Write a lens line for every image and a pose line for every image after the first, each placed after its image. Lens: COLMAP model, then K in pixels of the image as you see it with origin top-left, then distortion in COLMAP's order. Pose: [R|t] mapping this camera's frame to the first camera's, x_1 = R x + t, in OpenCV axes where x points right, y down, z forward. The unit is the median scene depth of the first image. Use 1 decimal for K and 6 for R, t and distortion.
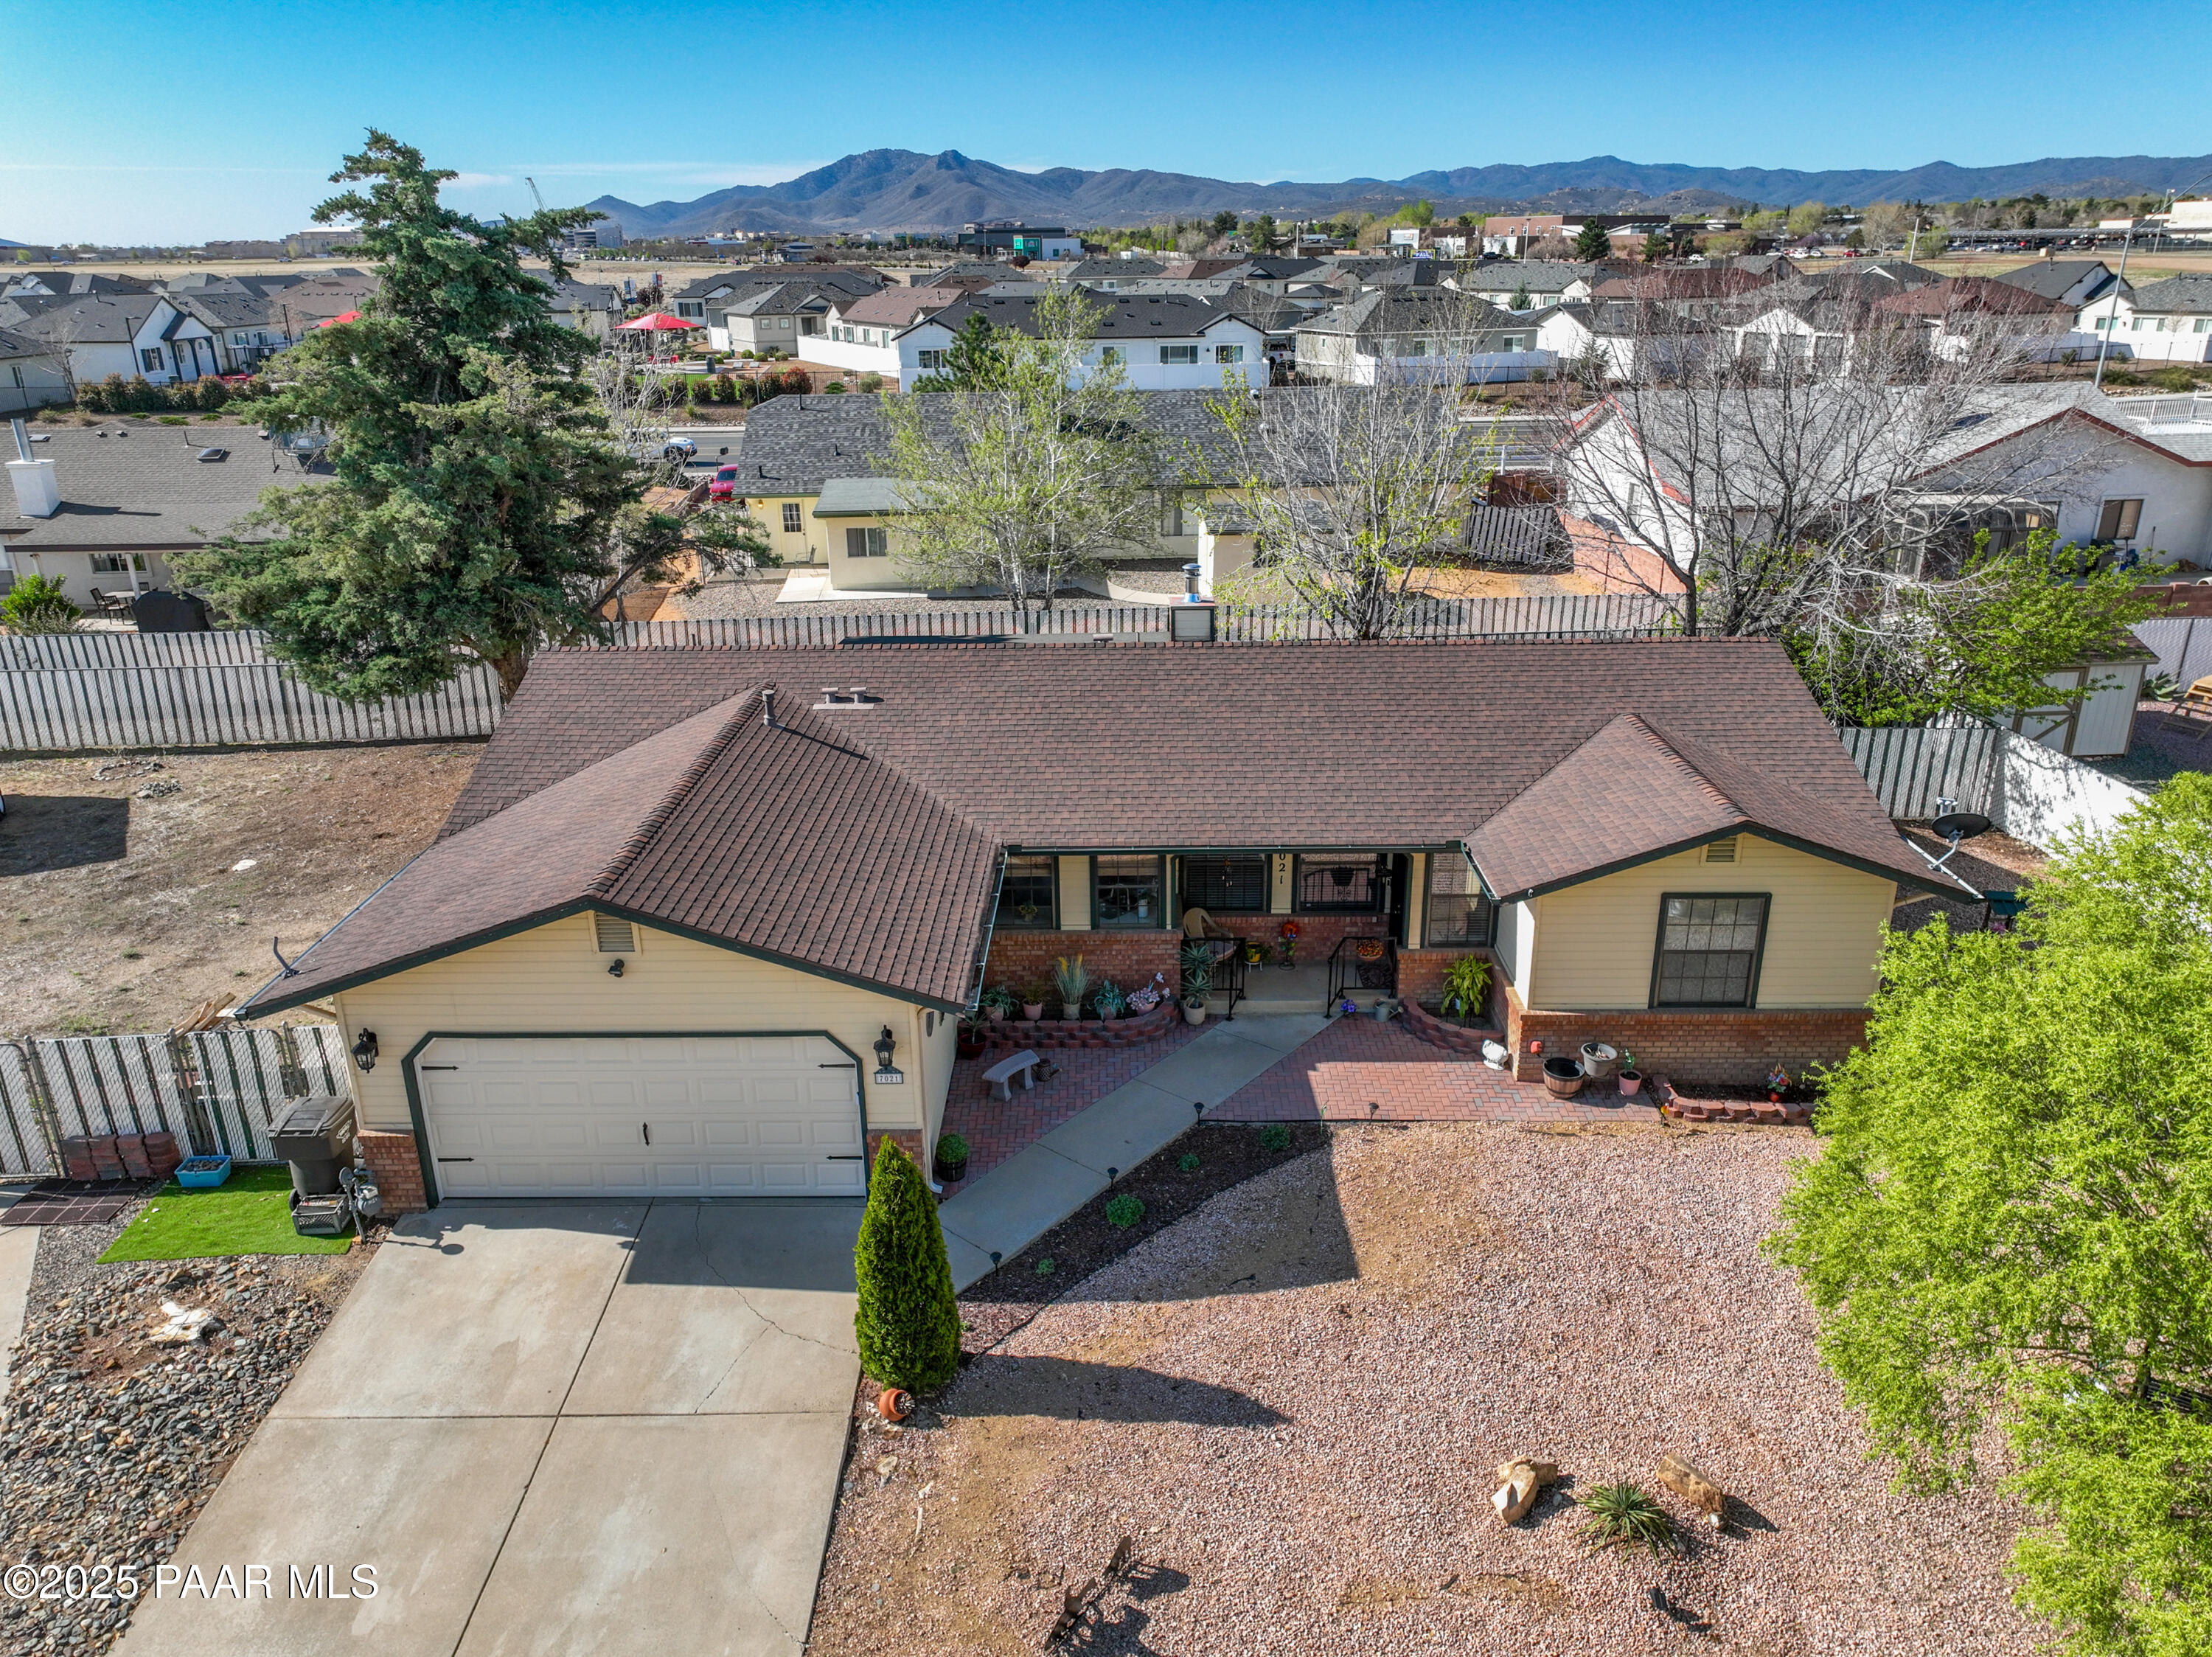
lens RADIAL K [[1551.1, 0, 1109.3], [0, 1551.1, 821.2], [0, 0, 1]] dist [-0.001132, 0.016858]
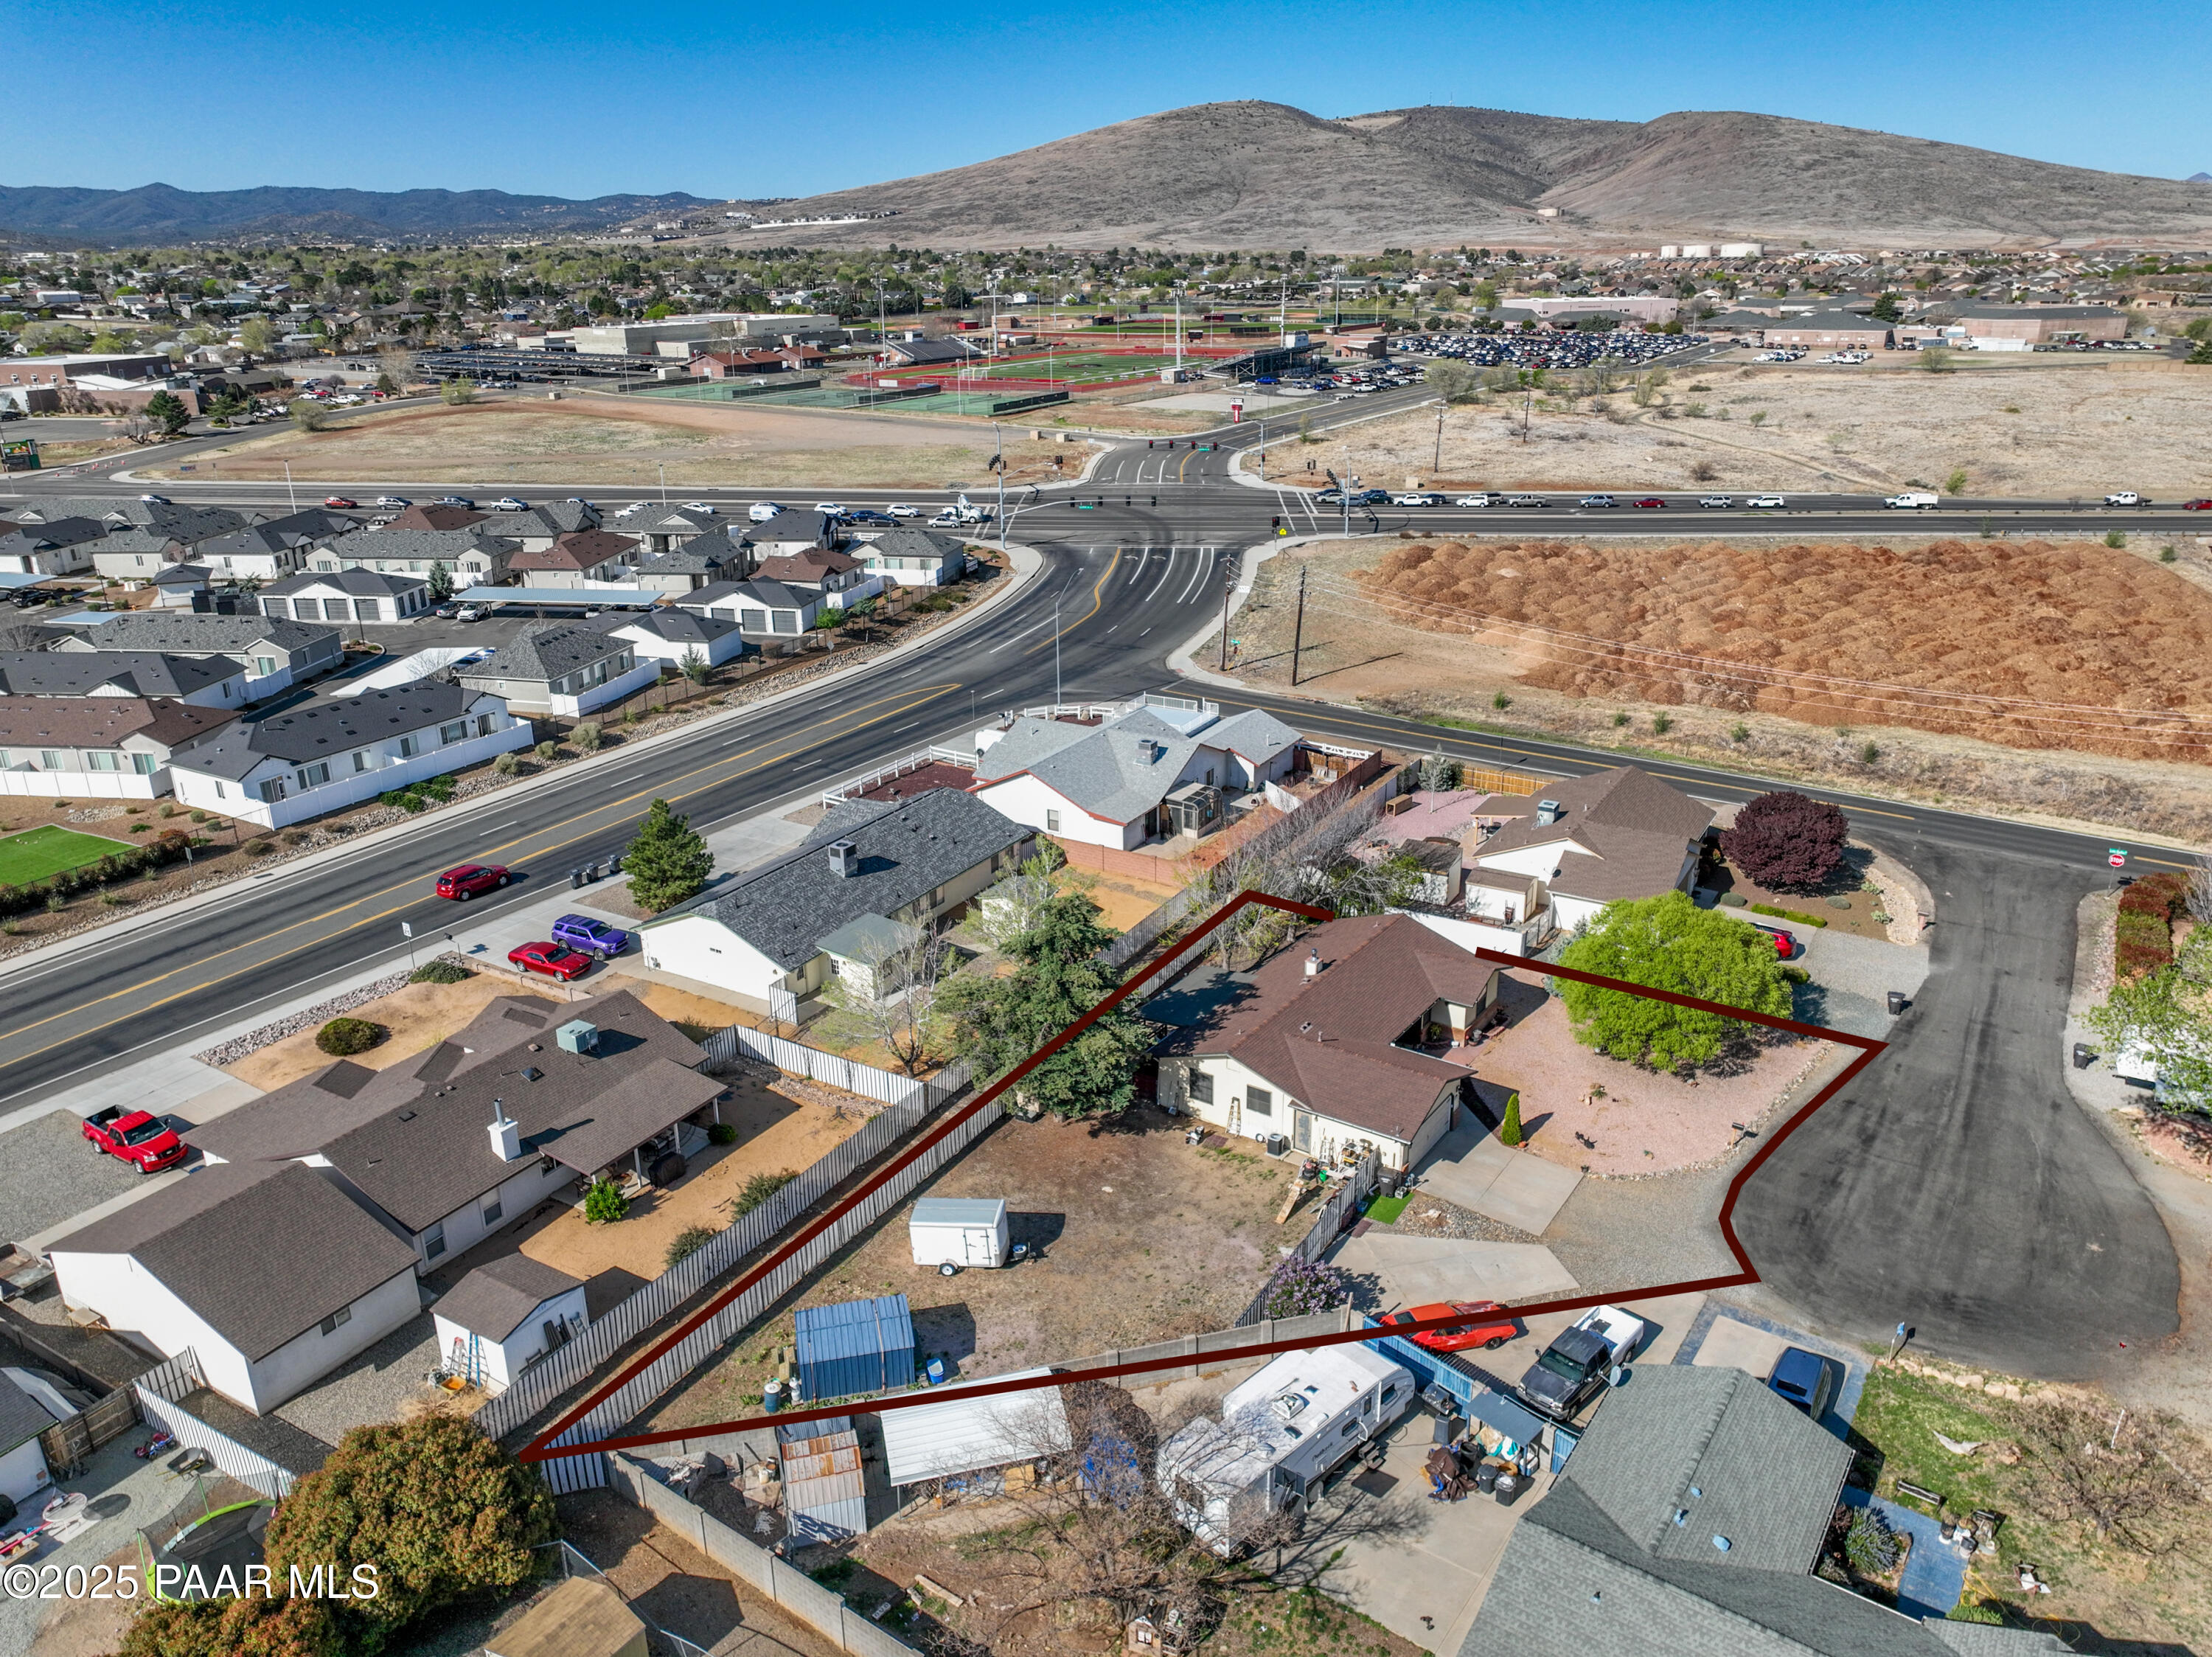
lens RADIAL K [[1551.1, 0, 1112.9], [0, 1551.1, 828.8], [0, 0, 1]] dist [-0.001132, 0.016858]
pose [[0.560766, -0.284497, 0.777562, -2.981118], [0.290745, 0.946970, 0.136800, -1.101422], [-0.775247, 0.149359, 0.613745, -0.790846]]
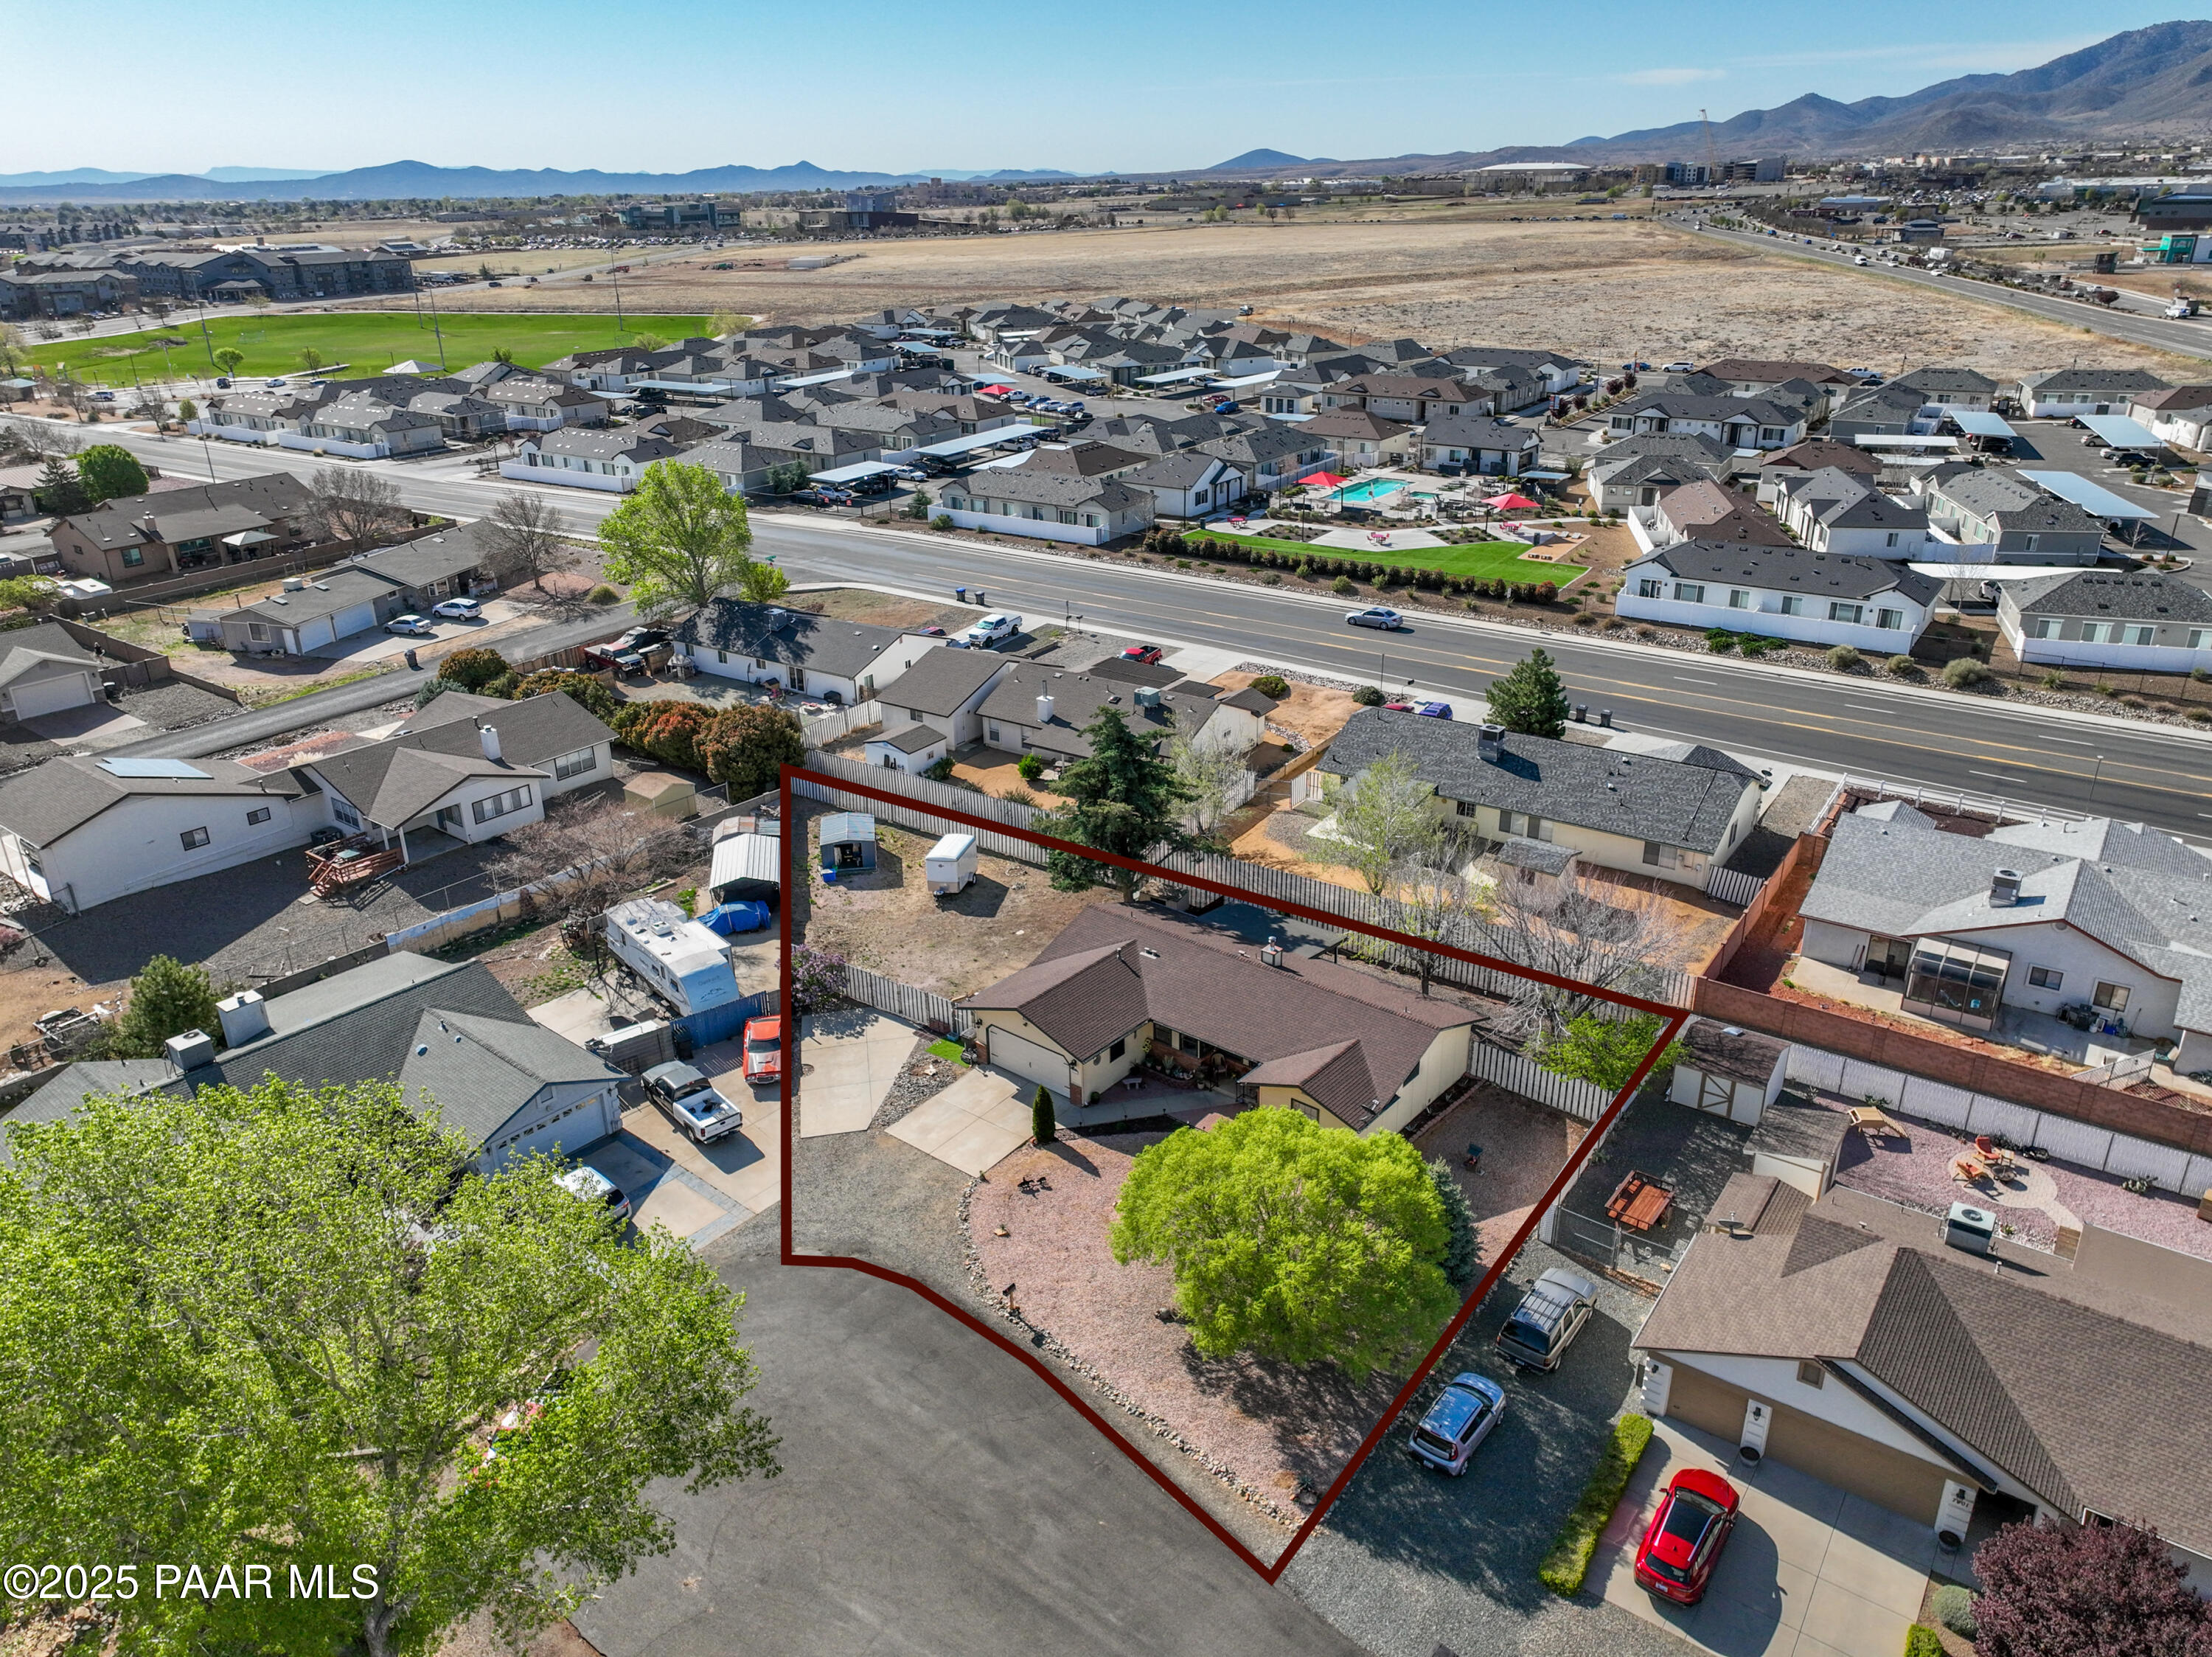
lens RADIAL K [[1551.1, 0, 1115.6], [0, 1551.1, 839.1], [0, 0, 1]] dist [-0.001132, 0.016858]
pose [[0.777775, 0.250387, -0.576517, 1.627181], [-0.210627, 0.968023, 0.136266, -0.762694], [0.592201, 0.015446, 0.805643, -1.677201]]
